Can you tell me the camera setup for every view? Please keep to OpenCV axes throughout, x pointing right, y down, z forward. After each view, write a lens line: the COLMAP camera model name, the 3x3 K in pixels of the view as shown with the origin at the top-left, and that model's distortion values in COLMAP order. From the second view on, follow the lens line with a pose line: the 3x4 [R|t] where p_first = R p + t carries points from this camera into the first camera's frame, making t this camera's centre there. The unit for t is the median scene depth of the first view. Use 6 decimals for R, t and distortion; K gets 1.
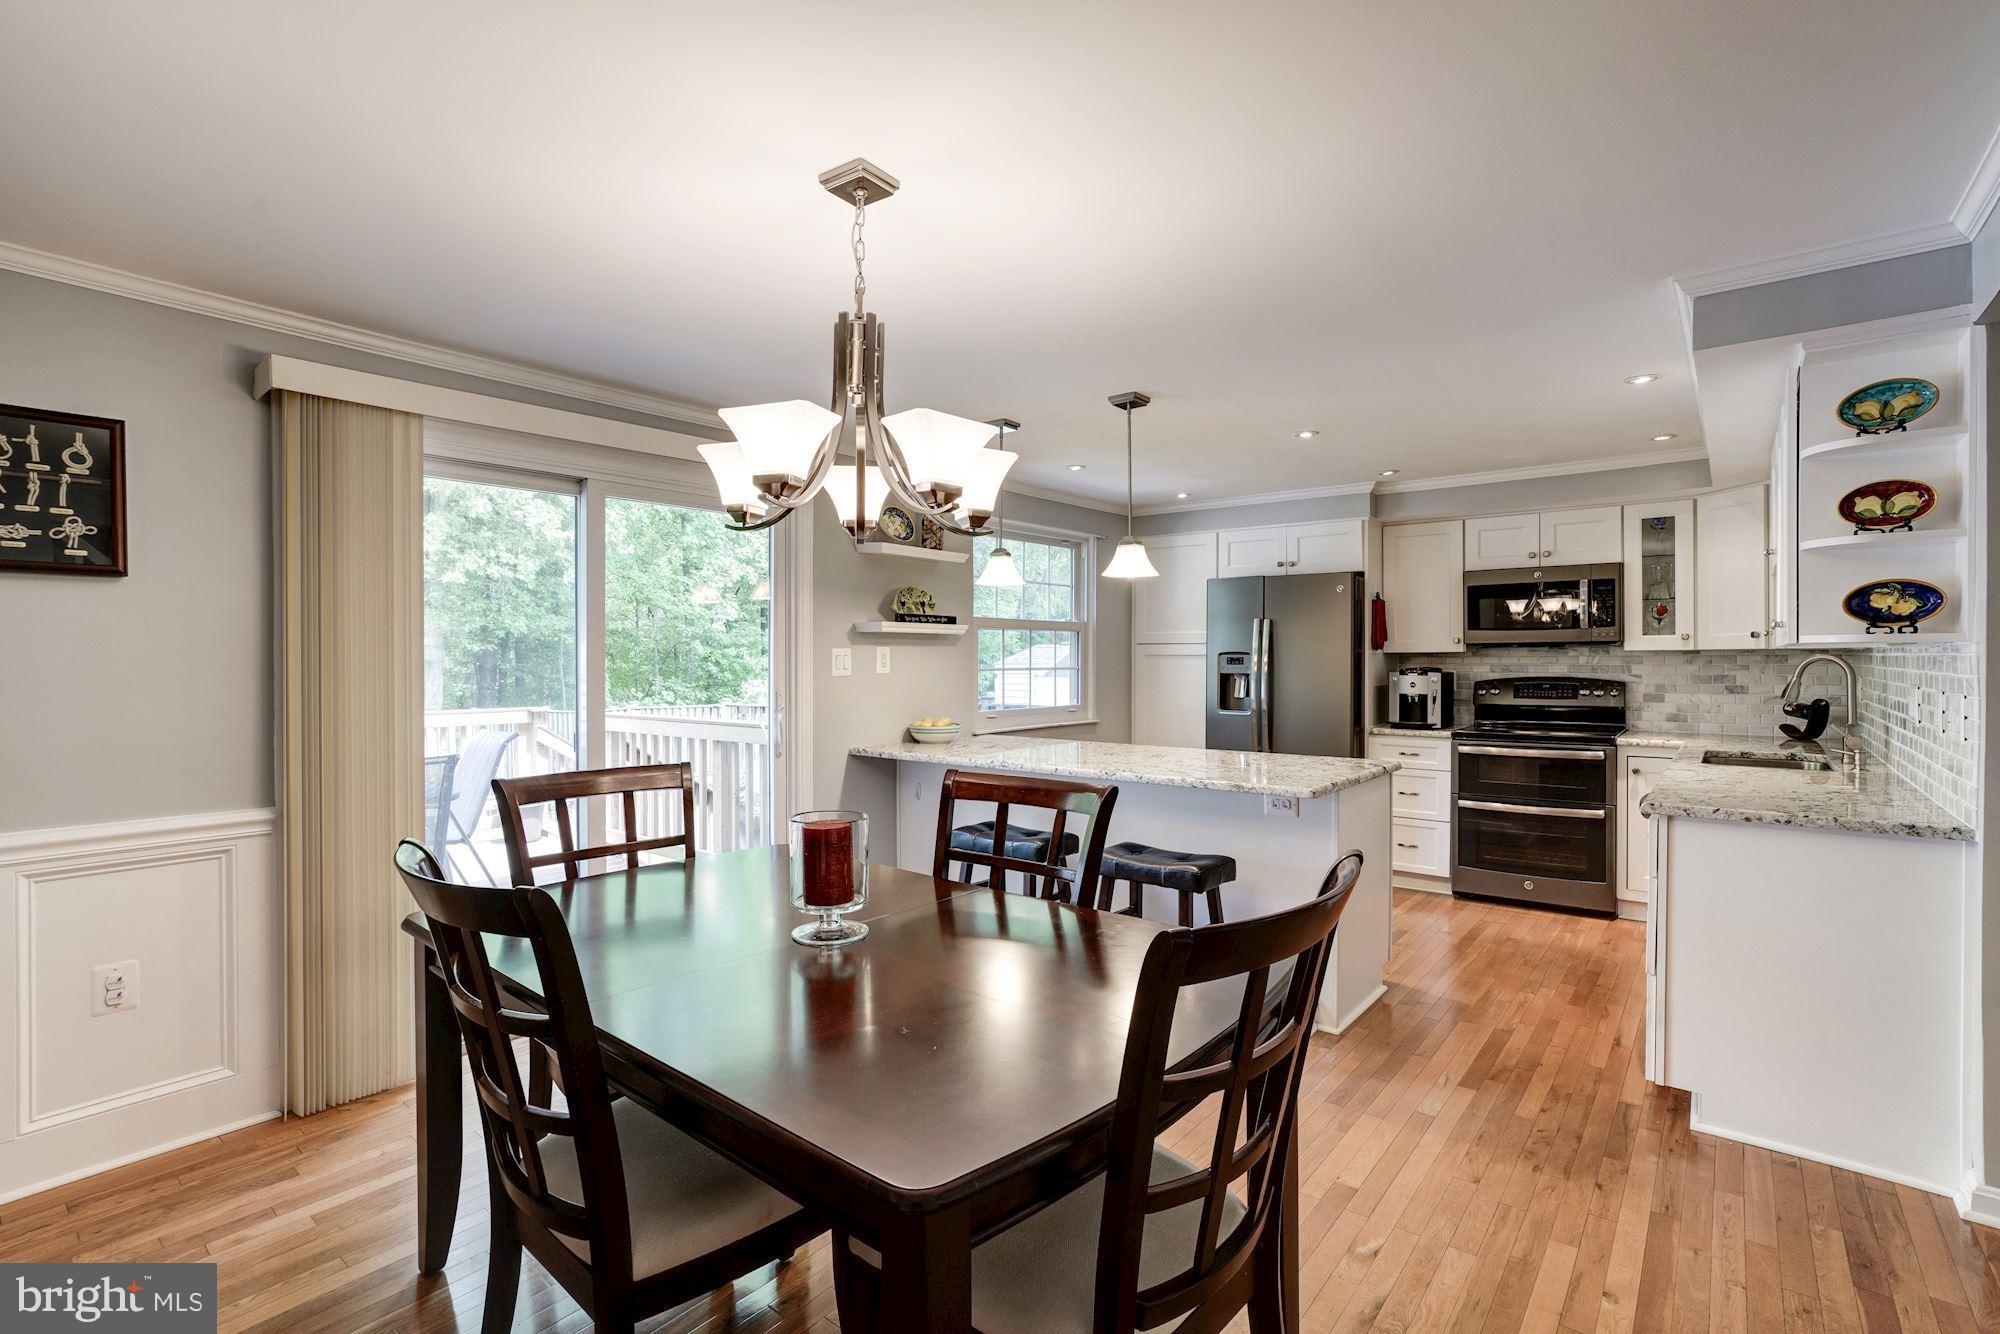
lens RADIAL K [[922.3, 0, 972.3], [0, 922.3, 649.2], [0, 0, 1]] dist [-0.027875, 0.002411]
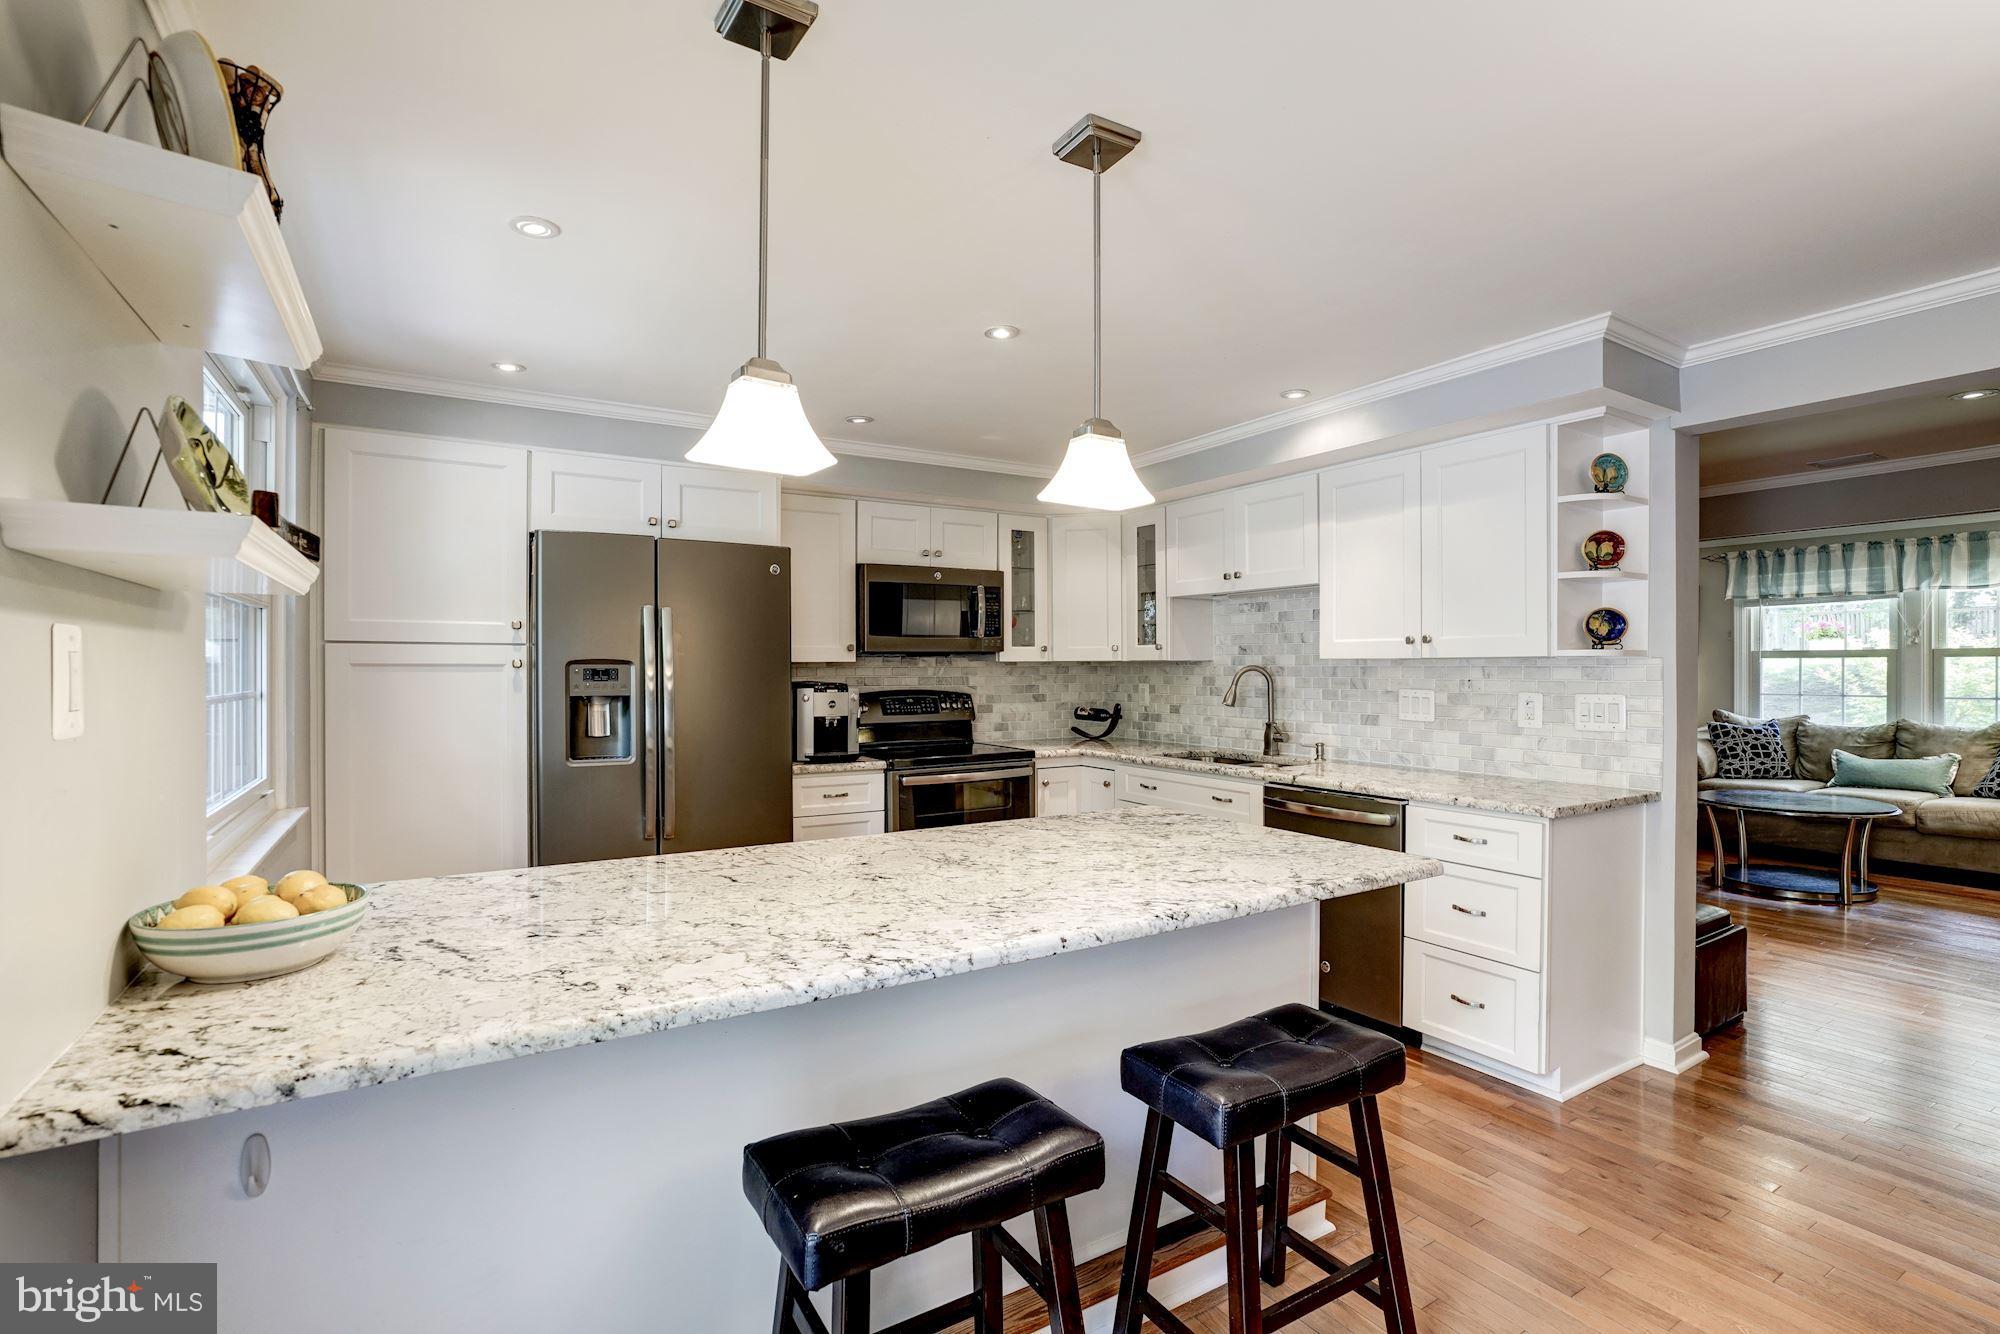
lens RADIAL K [[922.3, 0, 1032.1], [0, 922.3, 683.1], [0, 0, 1]] dist [-0.027875, 0.002411]
pose [[0.300919, -0.015408, 0.953525, -0.213942], [-0.008586, 0.999785, 0.018866, 0.005405], [-0.953611, -0.013864, 0.300722, 0.640646]]
